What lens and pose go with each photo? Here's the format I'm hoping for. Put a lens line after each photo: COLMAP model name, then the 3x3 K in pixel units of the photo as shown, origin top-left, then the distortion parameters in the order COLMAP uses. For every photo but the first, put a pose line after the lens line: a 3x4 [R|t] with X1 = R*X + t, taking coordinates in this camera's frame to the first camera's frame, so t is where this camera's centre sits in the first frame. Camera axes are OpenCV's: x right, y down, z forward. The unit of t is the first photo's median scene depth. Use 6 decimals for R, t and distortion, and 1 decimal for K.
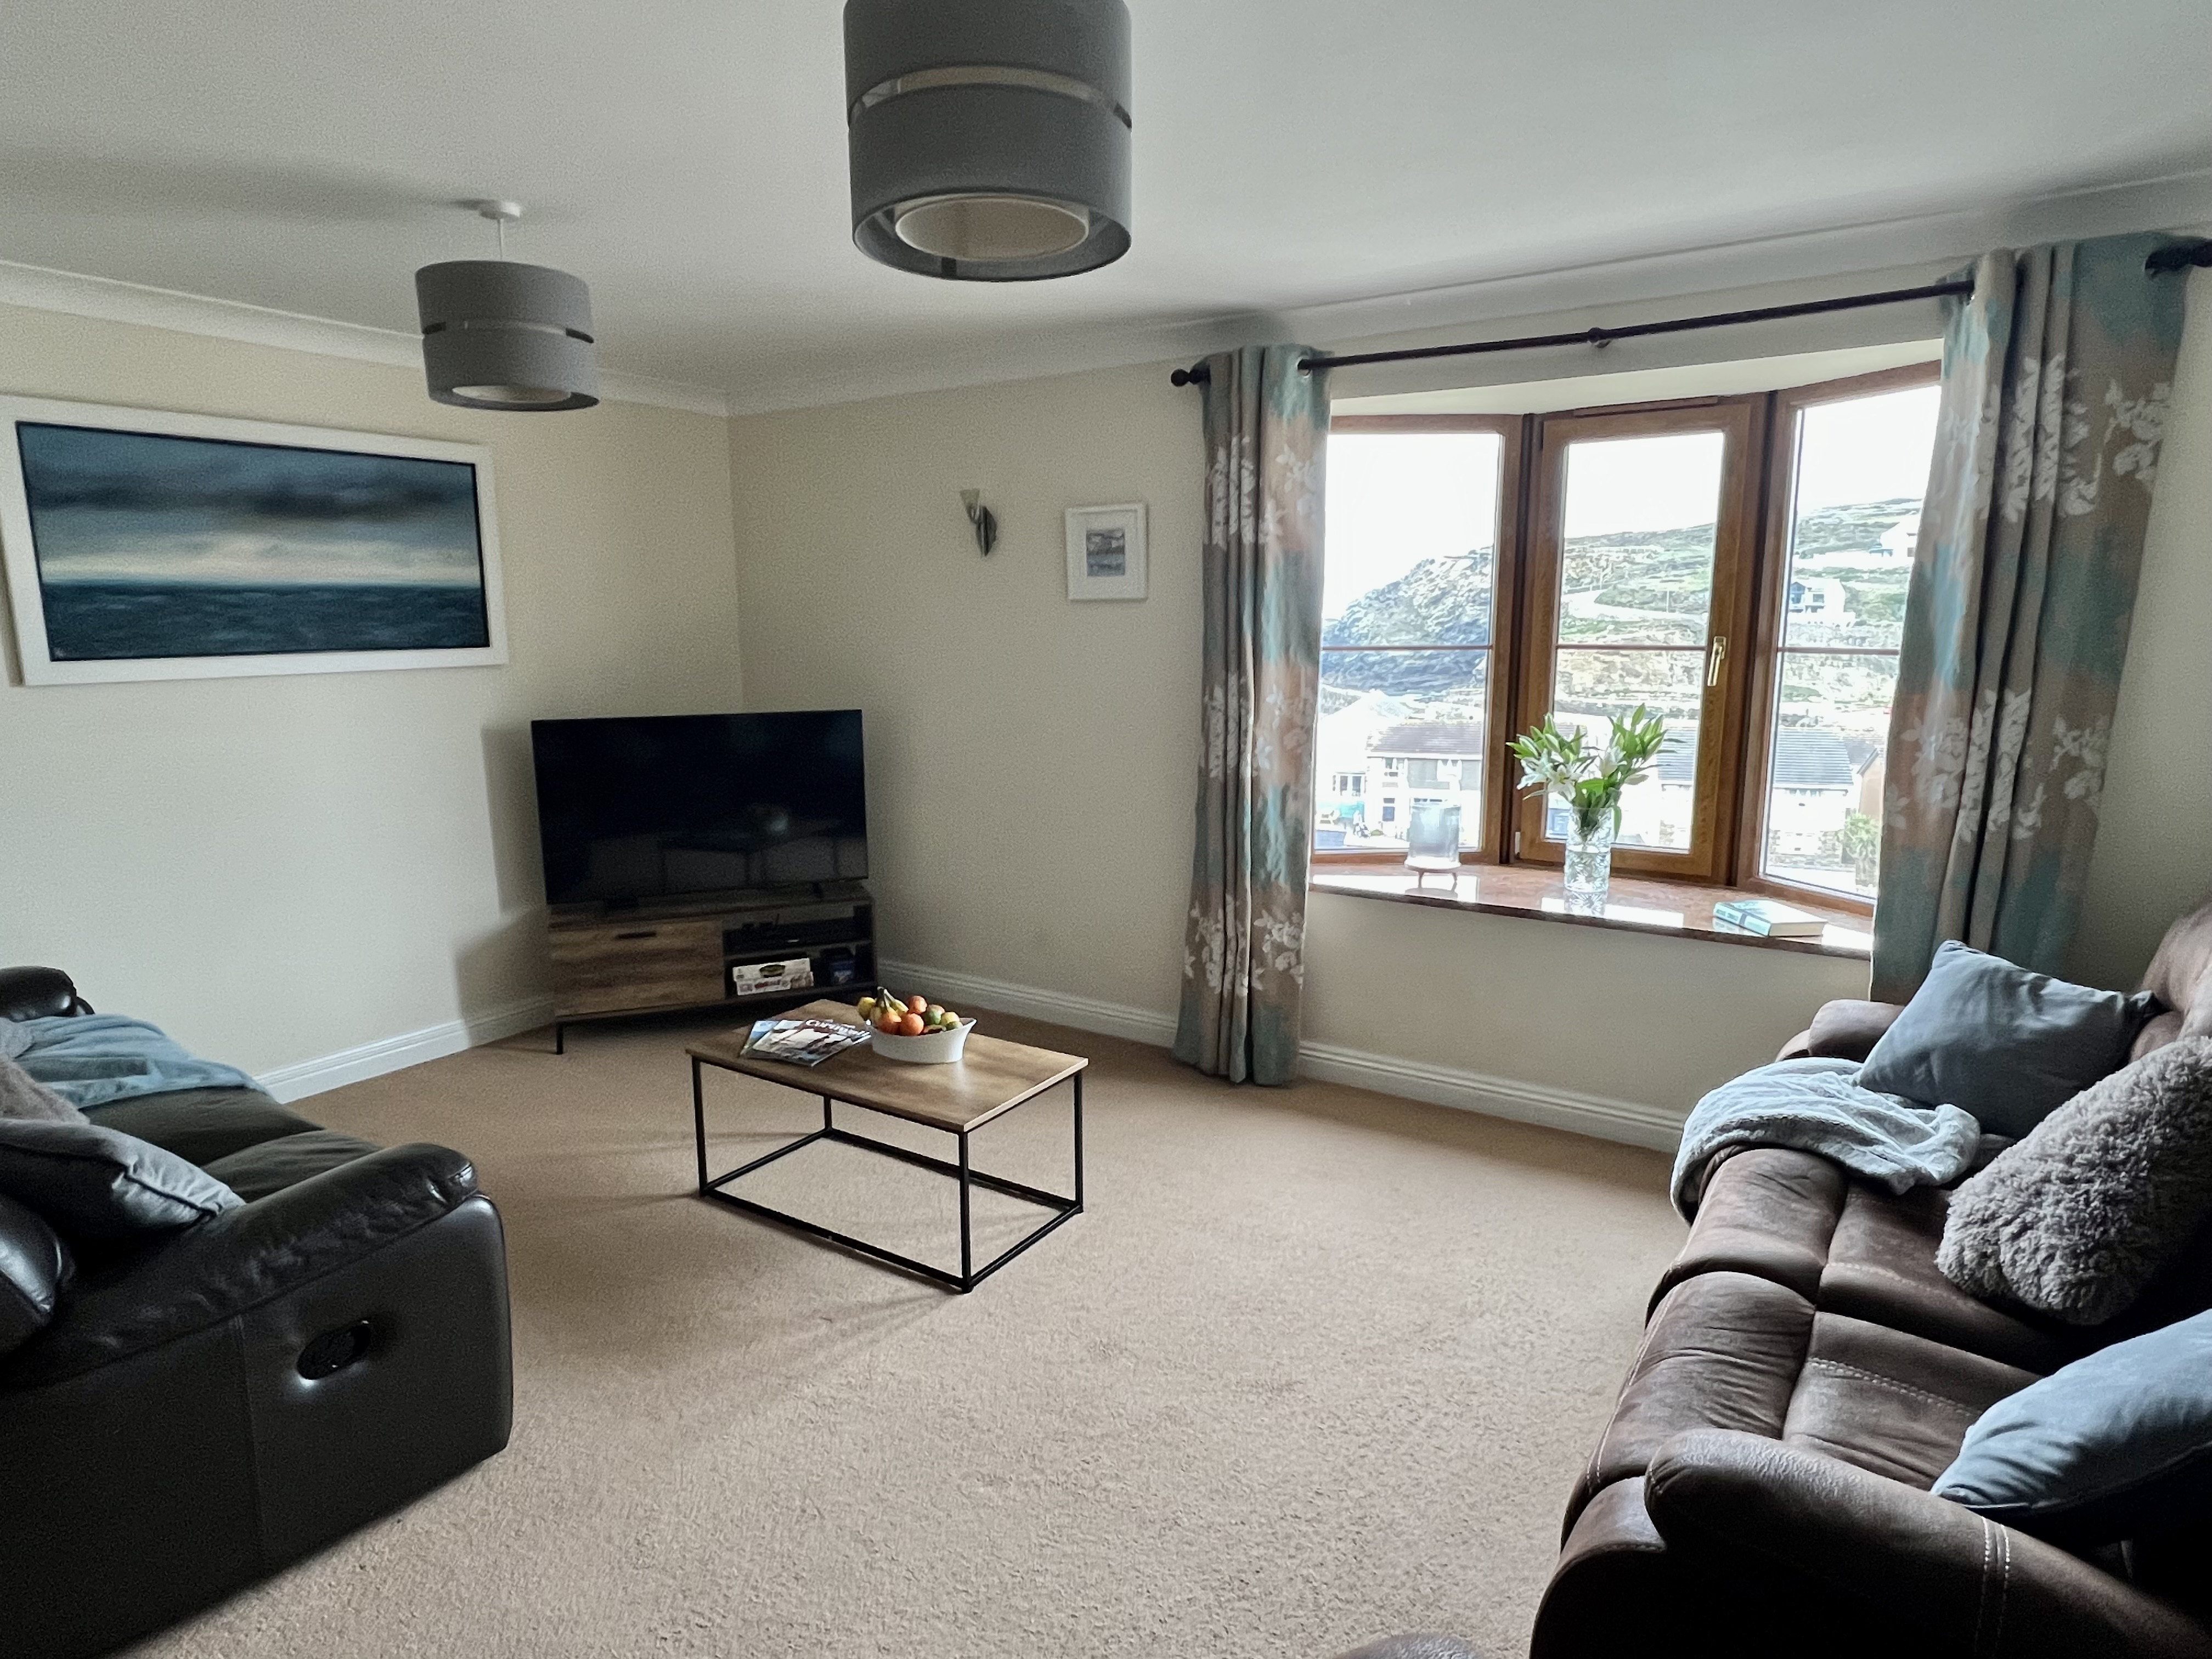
lens RADIAL K [[1277.6, 0, 1103.3], [0, 1277.6, 839.5], [0, 0, 1]] dist [0.001819, -0.002058]
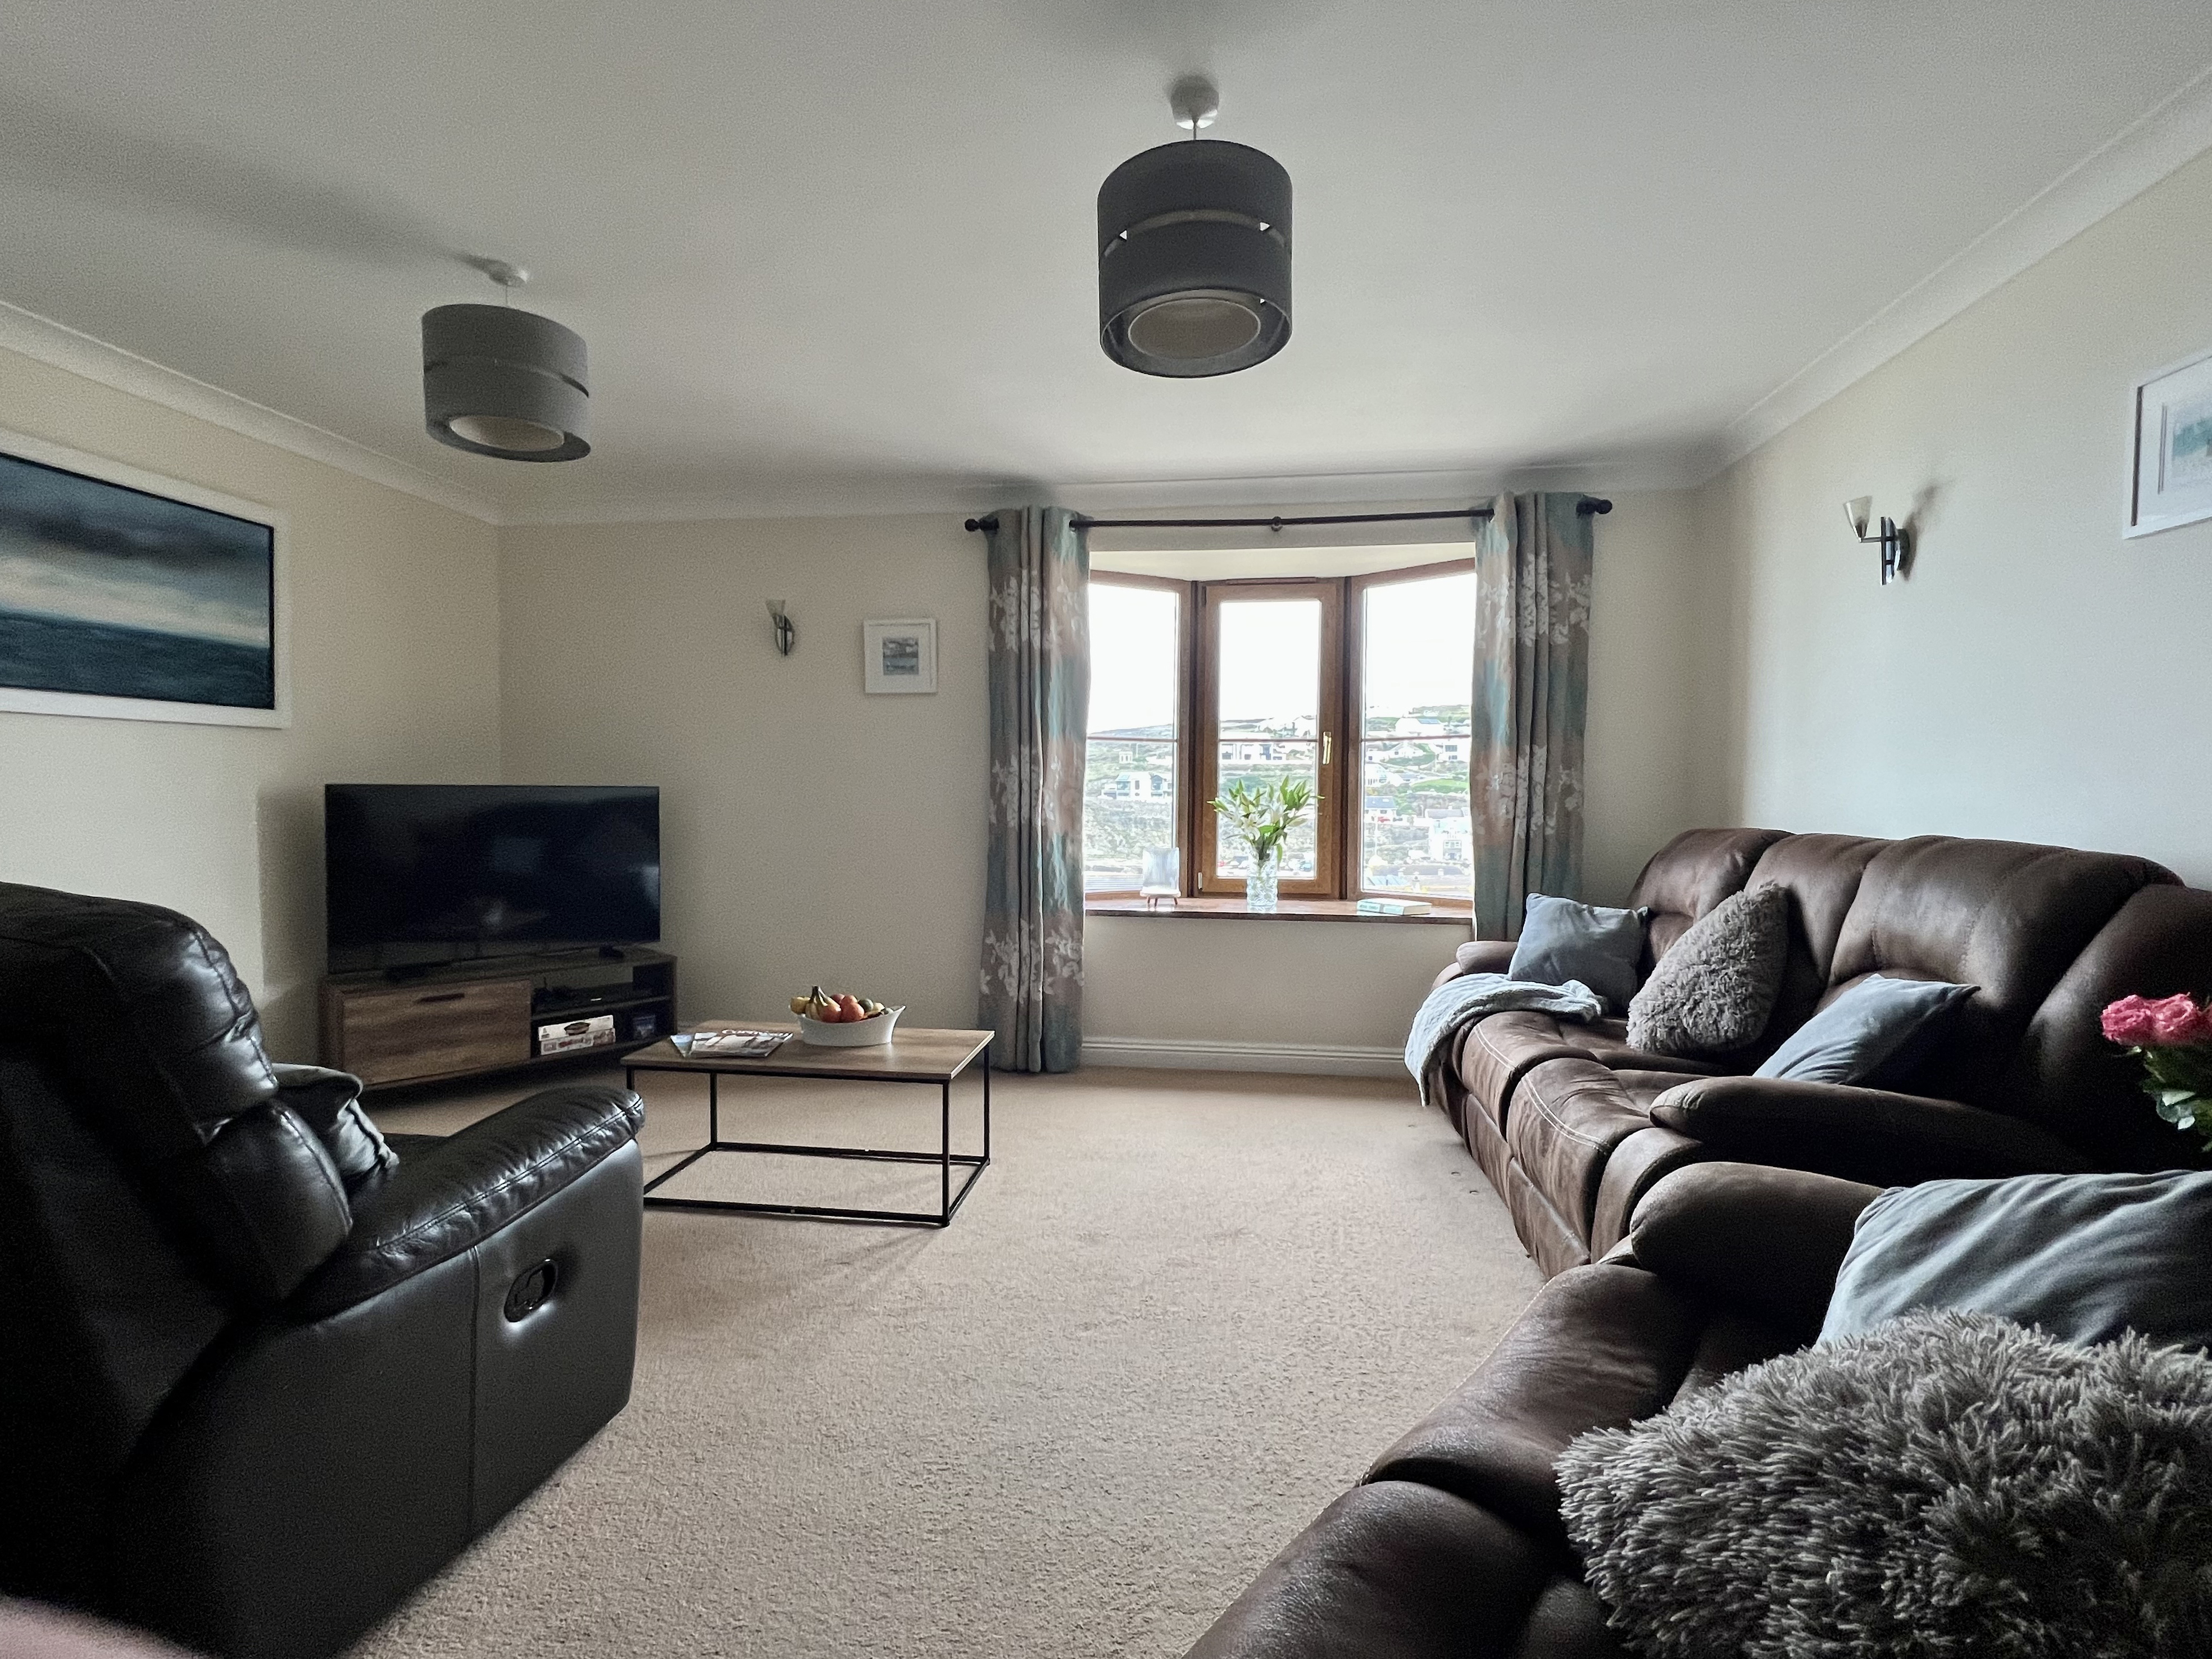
lens RADIAL K [[1061.2, 0, 1106.4], [0, 1061.2, 828.1], [0, 0, 1]] dist [0.004553, 0.001396]
pose [[0.899372, -0.003161, 0.437173, -0.301382], [0.066901, 0.989191, -0.130479, 0.100044], [-0.432035, 0.146597, 0.889862, 0.017811]]
